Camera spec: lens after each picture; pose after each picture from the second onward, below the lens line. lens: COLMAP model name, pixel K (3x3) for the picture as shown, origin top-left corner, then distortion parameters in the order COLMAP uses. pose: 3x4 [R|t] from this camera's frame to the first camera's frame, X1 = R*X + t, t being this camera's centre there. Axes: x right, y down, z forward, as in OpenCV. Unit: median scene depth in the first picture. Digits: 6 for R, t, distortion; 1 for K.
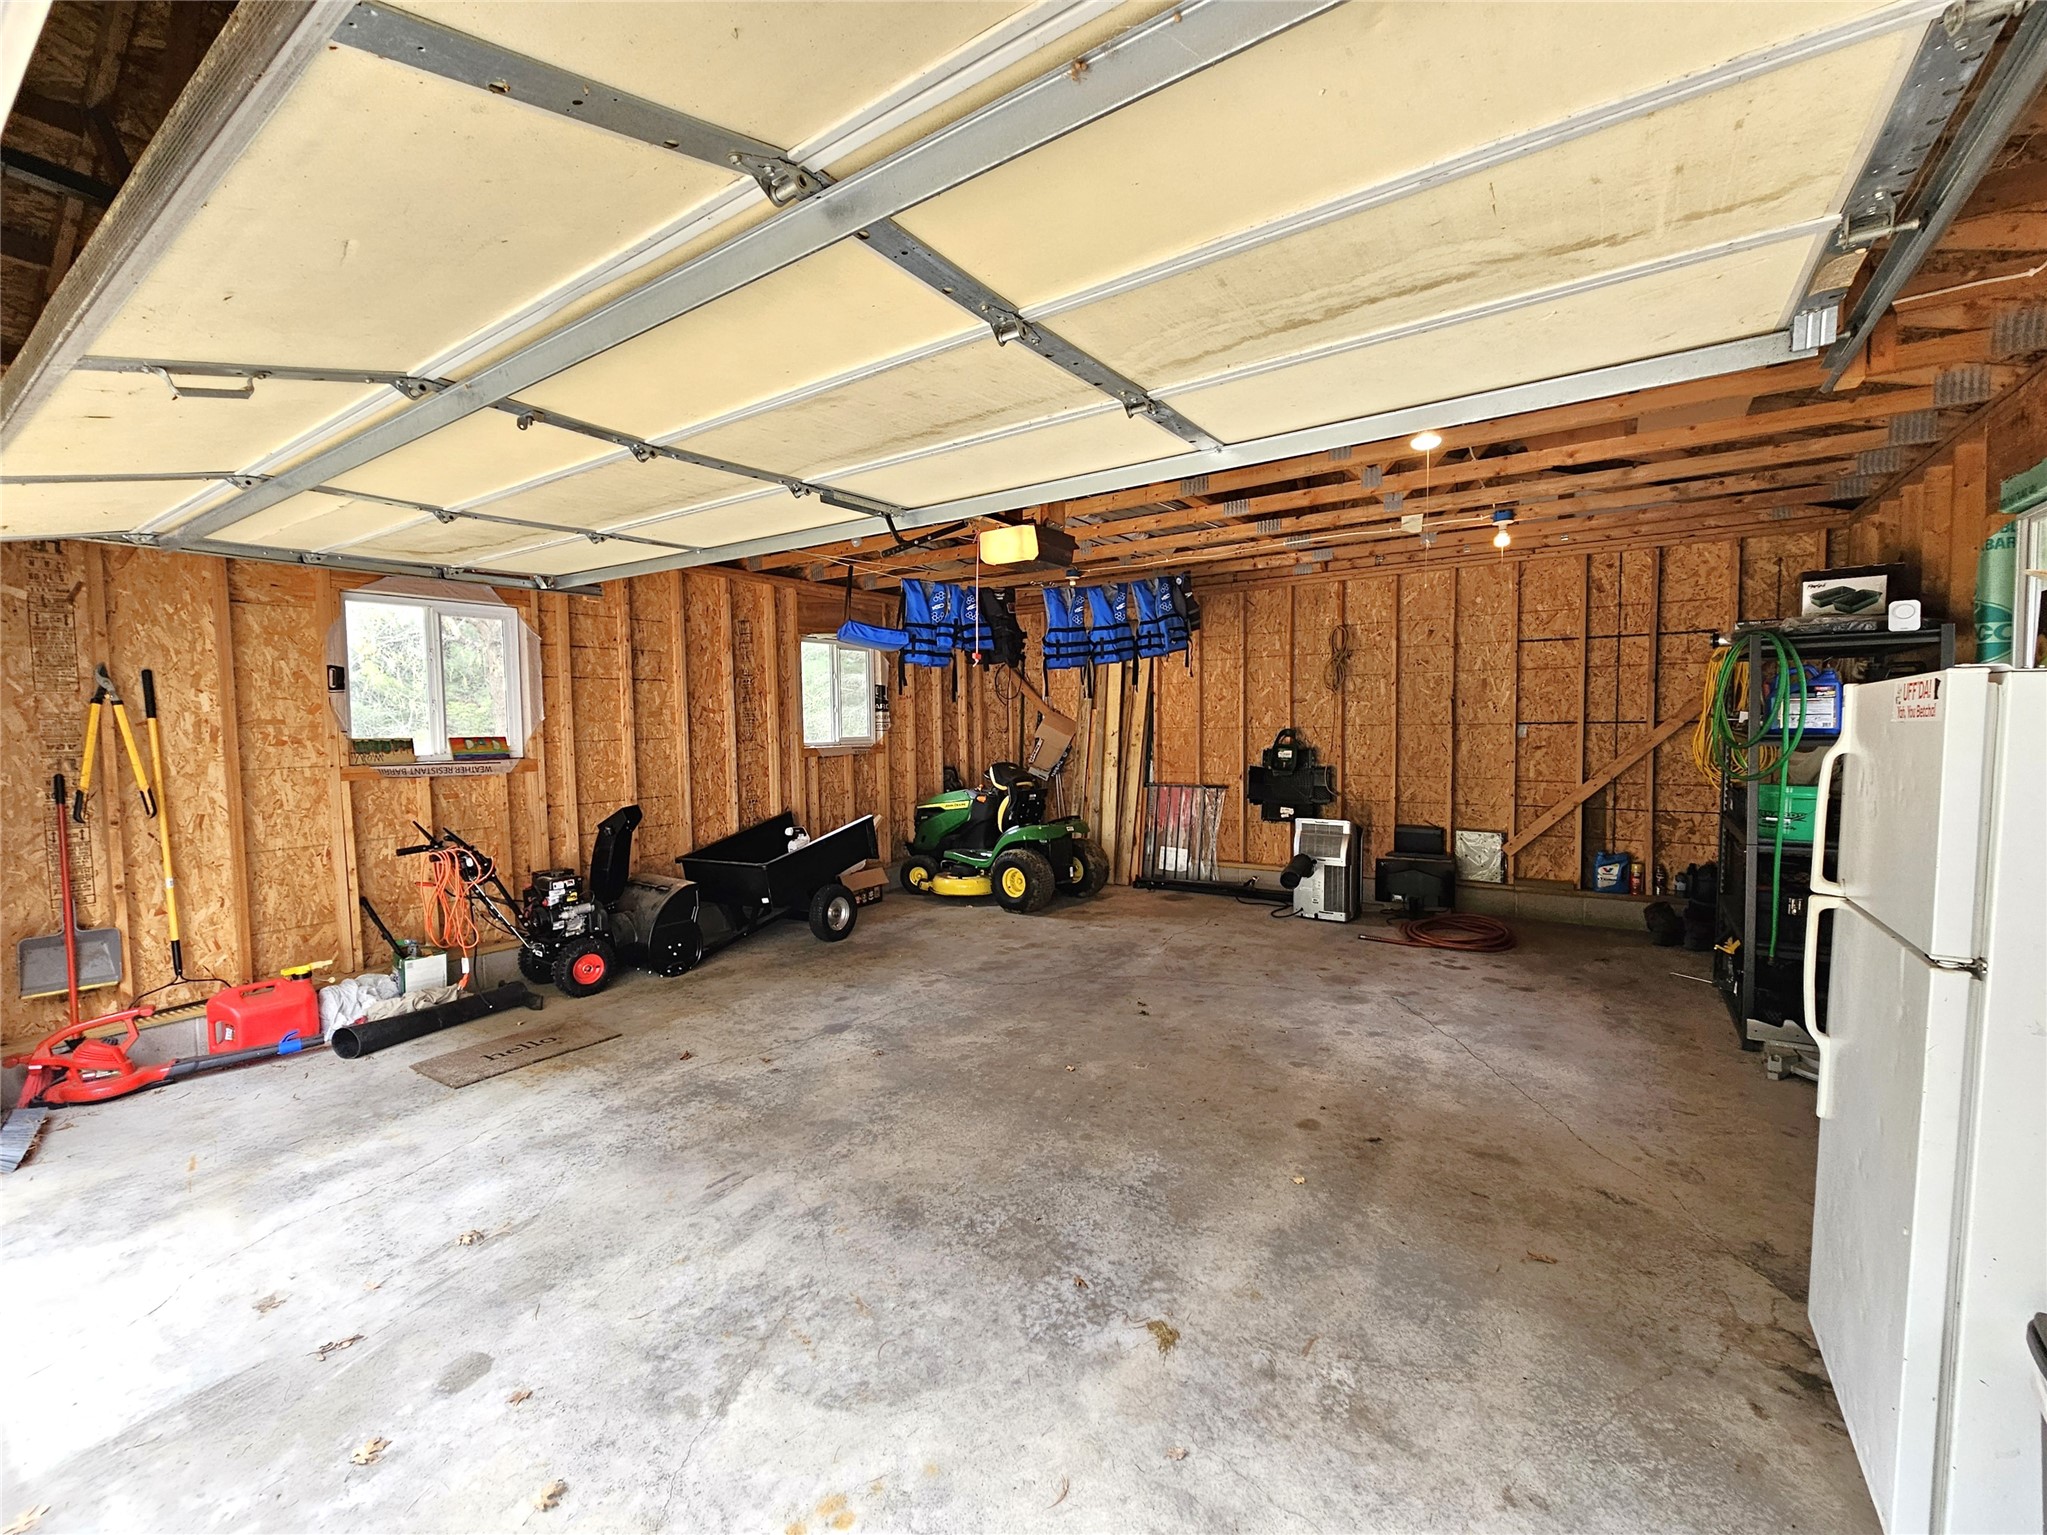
lens RADIAL K [[859.9, 0, 1023.5], [0, 859.9, 767.5], [0, 0, 1]] dist [0.004310, -0.002965]
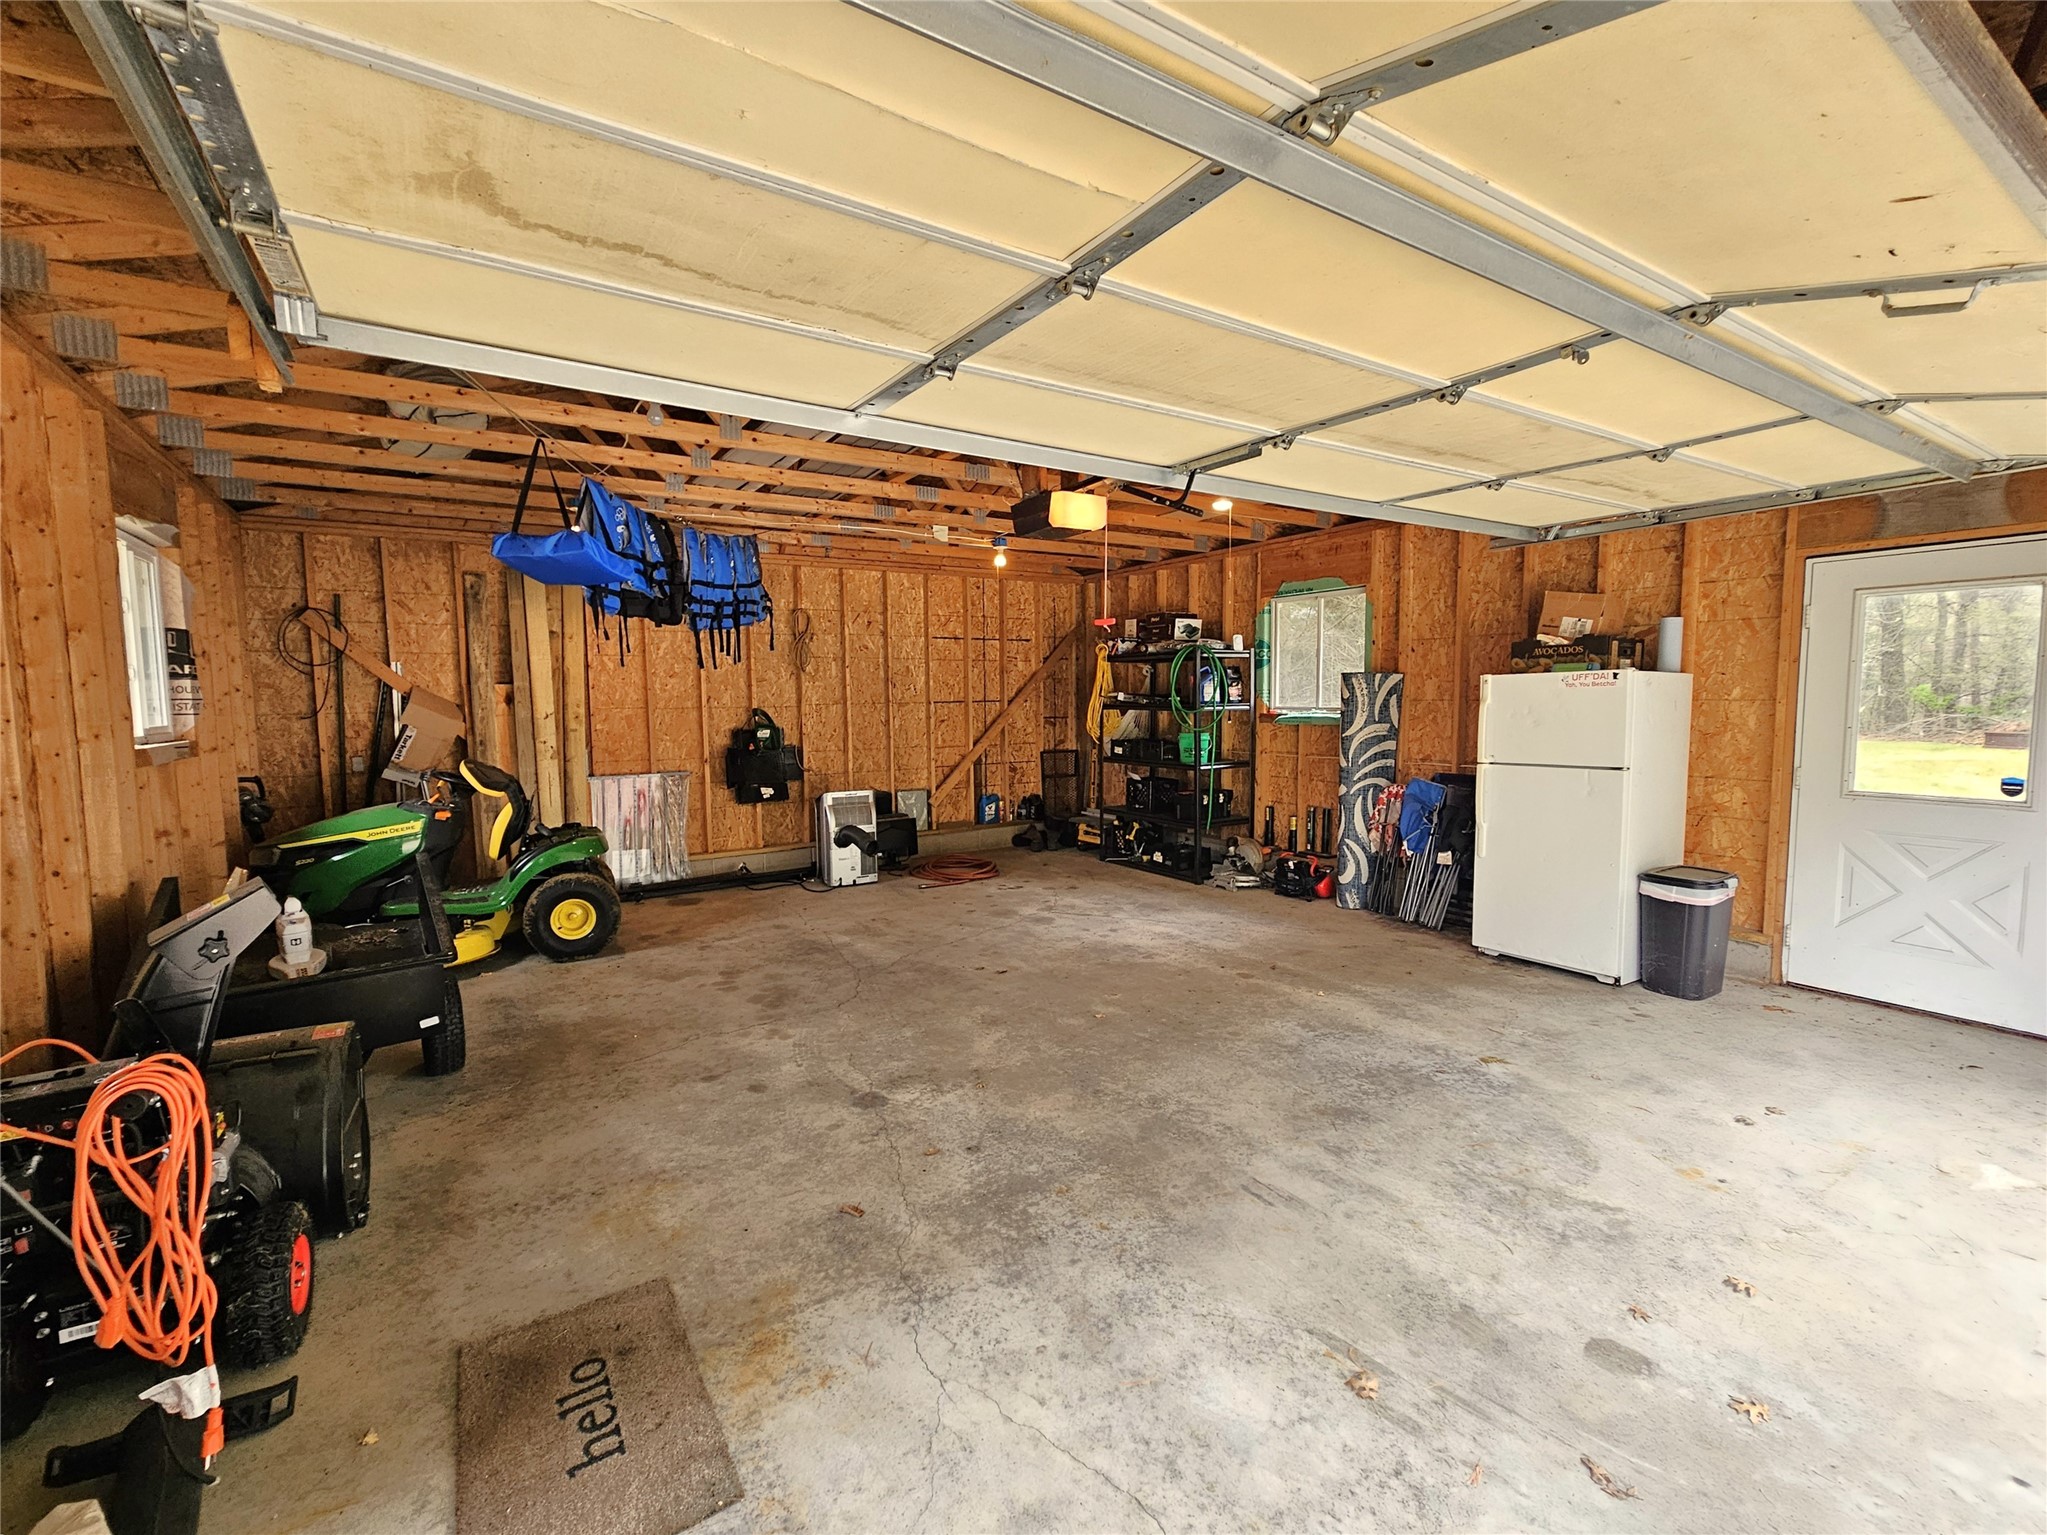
lens RADIAL K [[859.9, 0, 1023.5], [0, 859.9, 767.5], [0, 0, 1]] dist [0.004310, -0.002965]
pose [[0.399144, -0.065498, 0.914546, -0.858320], [0.055863, 0.997329, 0.047046, -0.011830], [-0.915185, 0.032311, 0.401736, 0.592832]]
